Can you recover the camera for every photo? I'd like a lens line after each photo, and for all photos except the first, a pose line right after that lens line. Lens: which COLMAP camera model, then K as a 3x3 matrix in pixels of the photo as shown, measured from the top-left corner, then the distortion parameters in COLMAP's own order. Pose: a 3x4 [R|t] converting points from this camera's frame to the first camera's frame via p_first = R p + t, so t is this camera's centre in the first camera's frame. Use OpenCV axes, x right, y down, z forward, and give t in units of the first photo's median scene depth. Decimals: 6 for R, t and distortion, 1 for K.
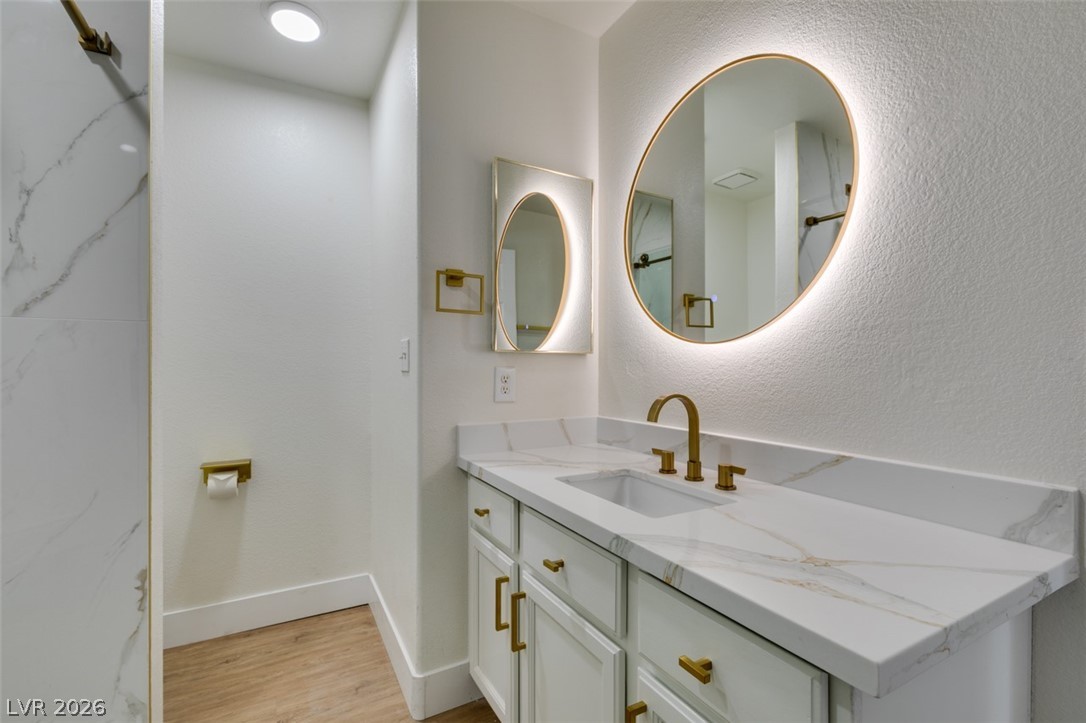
lens RADIAL K [[483.7, 0, 544.3], [0, 483.7, 363.4], [0, 0, 1]] dist [-0.000100, -0.000729]
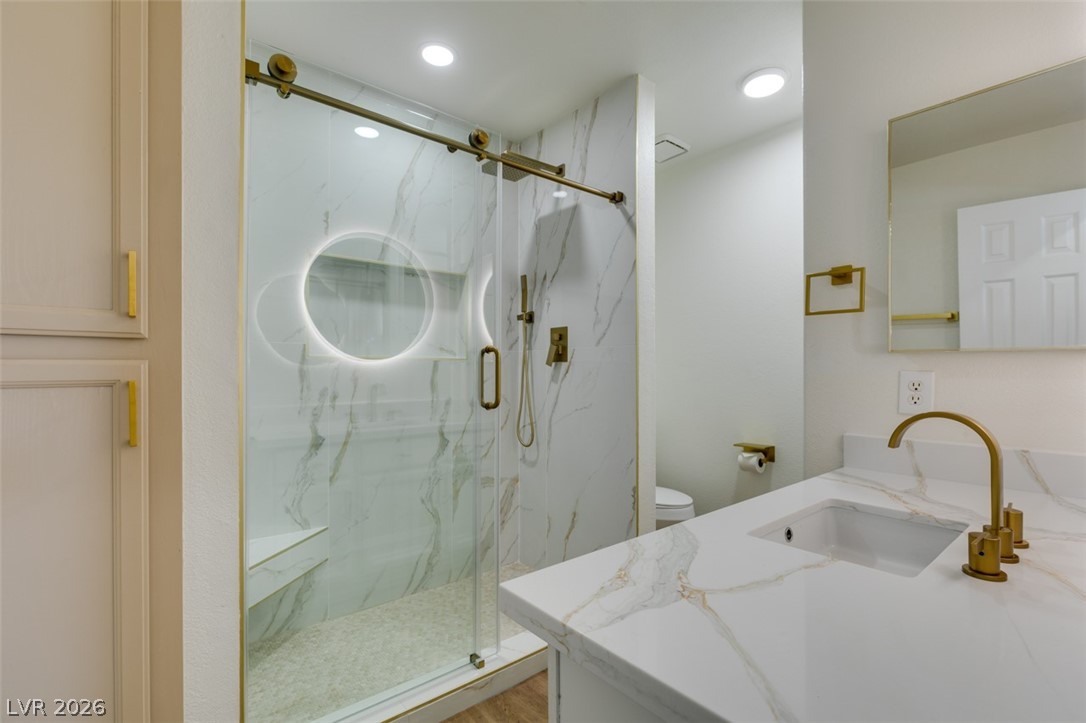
lens RADIAL K [[483.7, 0, 543.5], [0, 483.7, 367.7], [0, 0, 1]] dist [-0.000100, -0.000729]
pose [[0.189787, -0.005515, -0.981810, 0.841192], [0.005469, 0.999975, -0.004560, 0.003048], [0.981810, -0.004504, 0.189813, 0.350811]]
